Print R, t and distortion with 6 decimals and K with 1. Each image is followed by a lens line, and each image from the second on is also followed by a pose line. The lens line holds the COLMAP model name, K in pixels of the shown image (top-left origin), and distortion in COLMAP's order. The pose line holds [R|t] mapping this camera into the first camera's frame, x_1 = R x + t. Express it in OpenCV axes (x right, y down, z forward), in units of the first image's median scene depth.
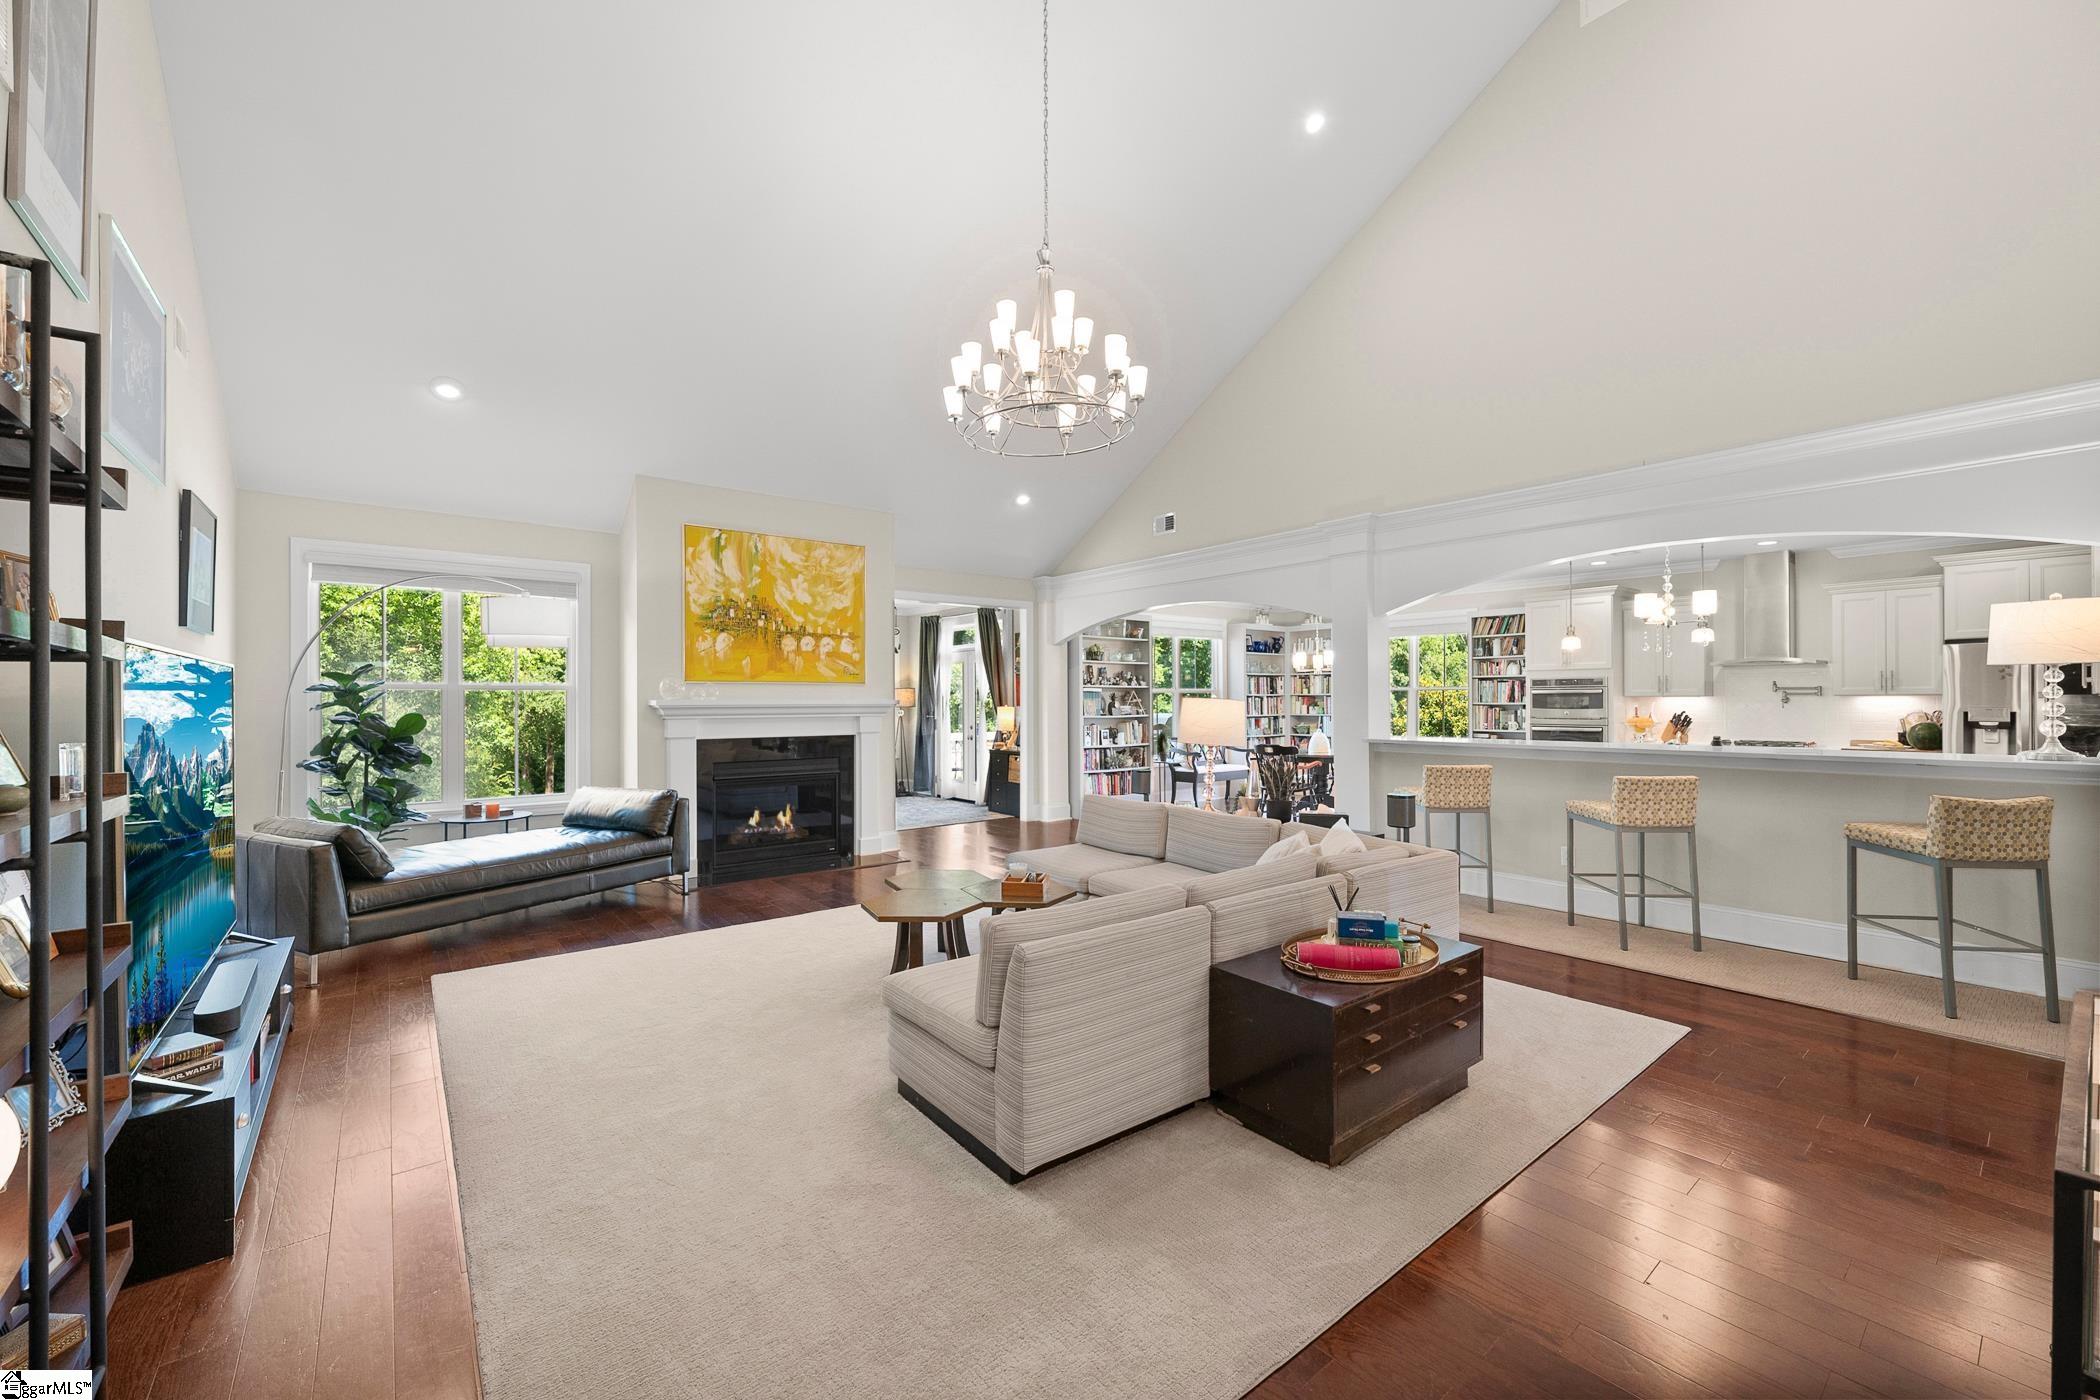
lens RADIAL K [[840.6, 0, 1048.3], [0, 840.6, 698.8], [0, 0, 1]] dist [-0.000593, -0.000015]
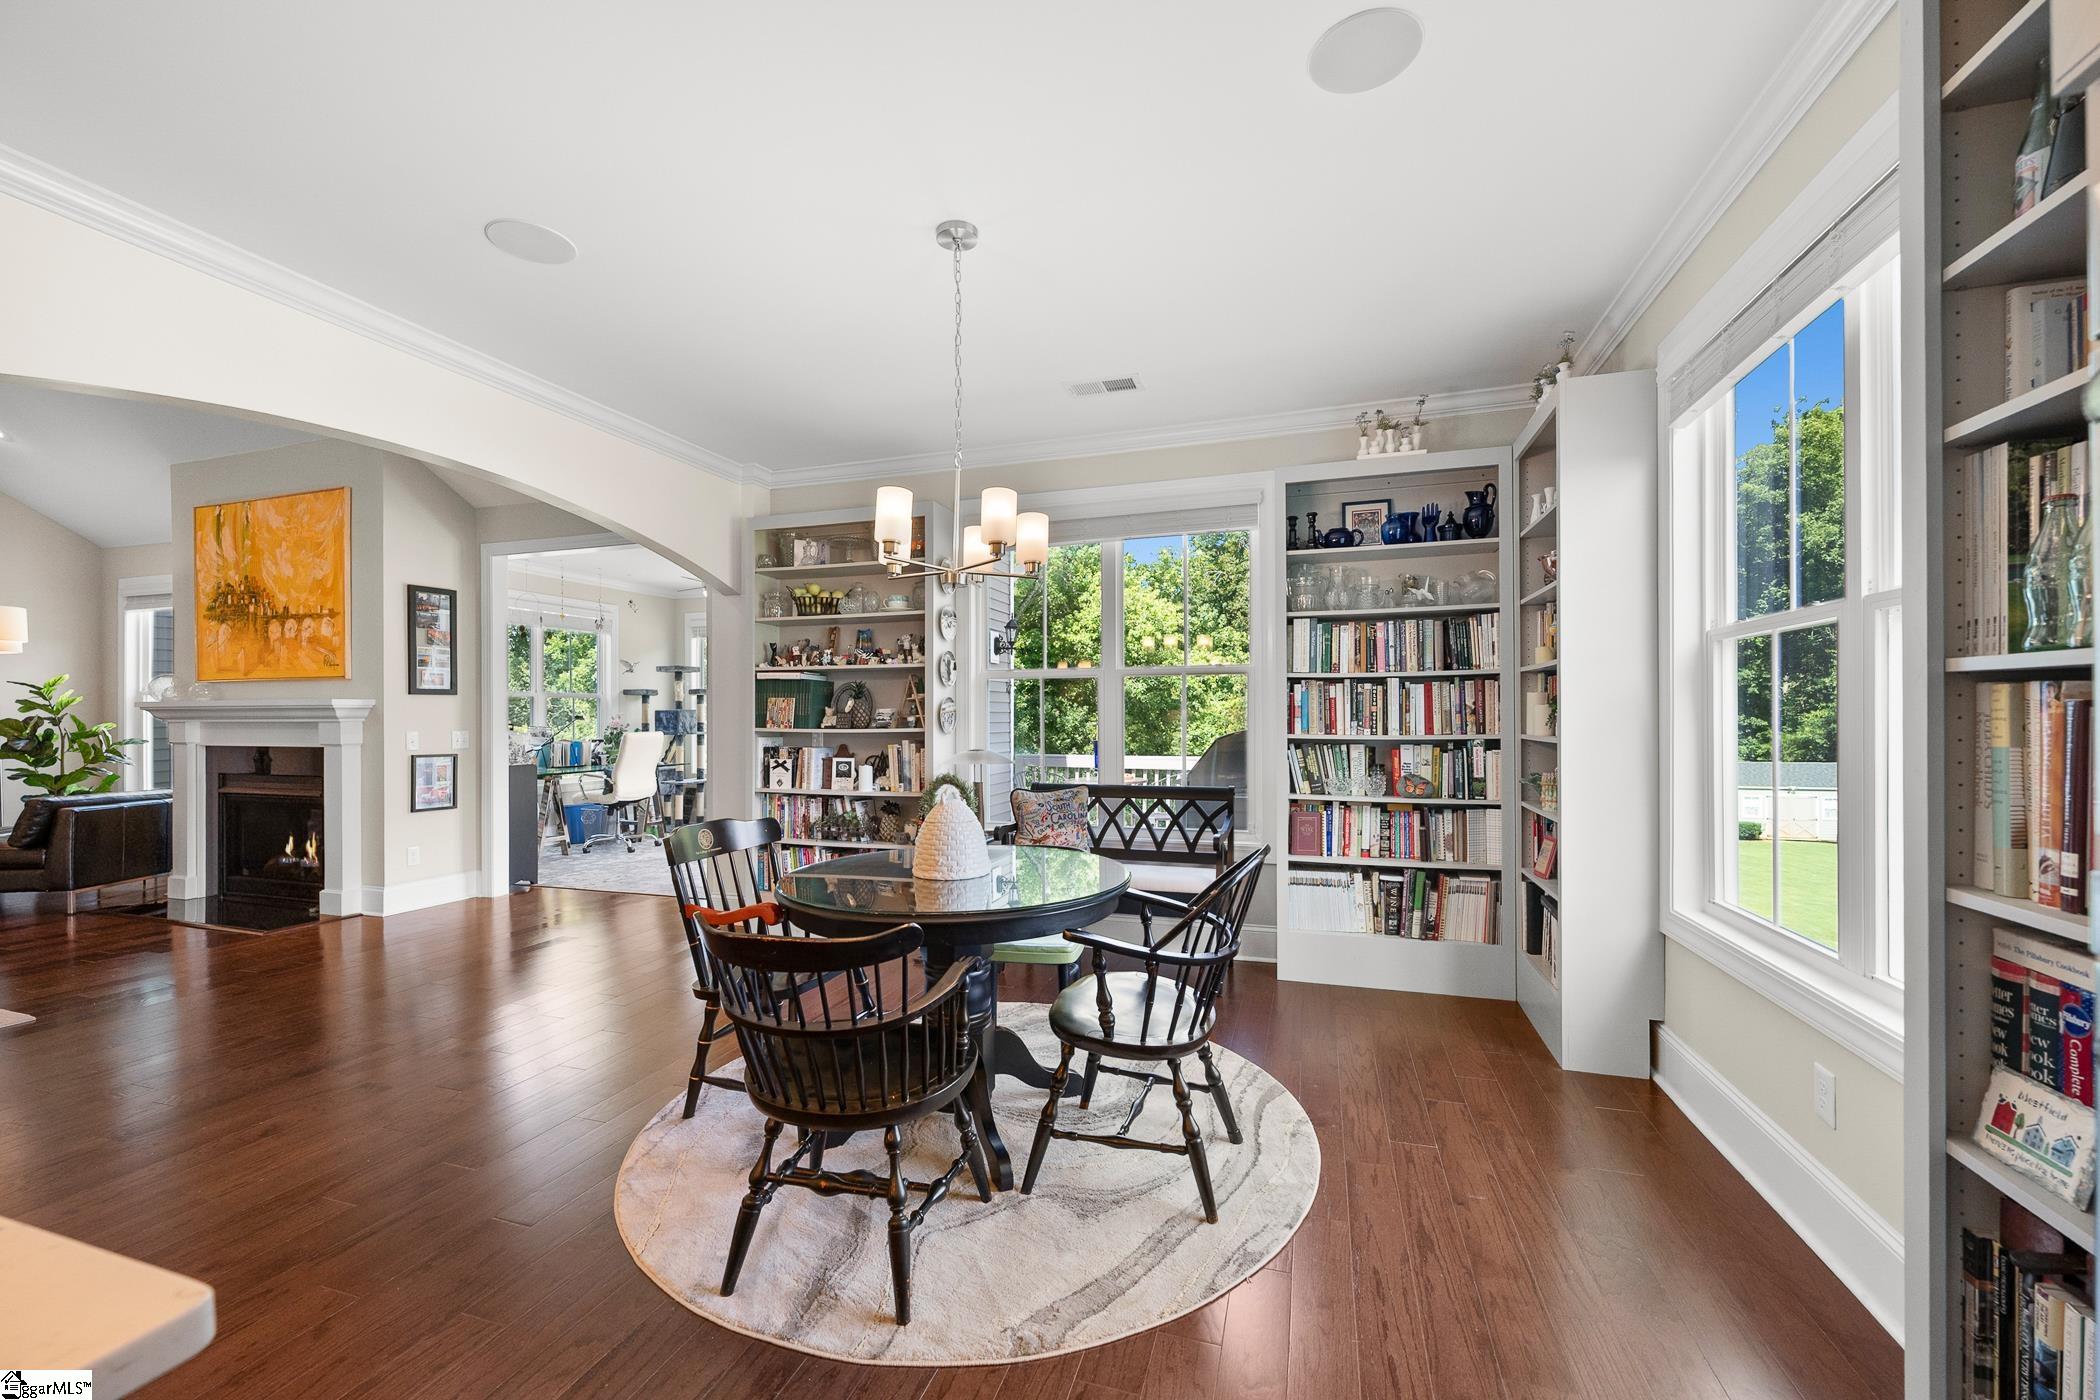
lens RADIAL K [[840.6, 0, 1042.4], [0, 840.6, 710.8], [0, 0, 1]] dist [-0.000593, -0.000015]
pose [[0.545150, -0.011058, -0.838265, 0.738462], [0.002828, 0.999932, -0.011352, 0.021100], [0.838333, 0.003818, 0.545144, 1.151499]]
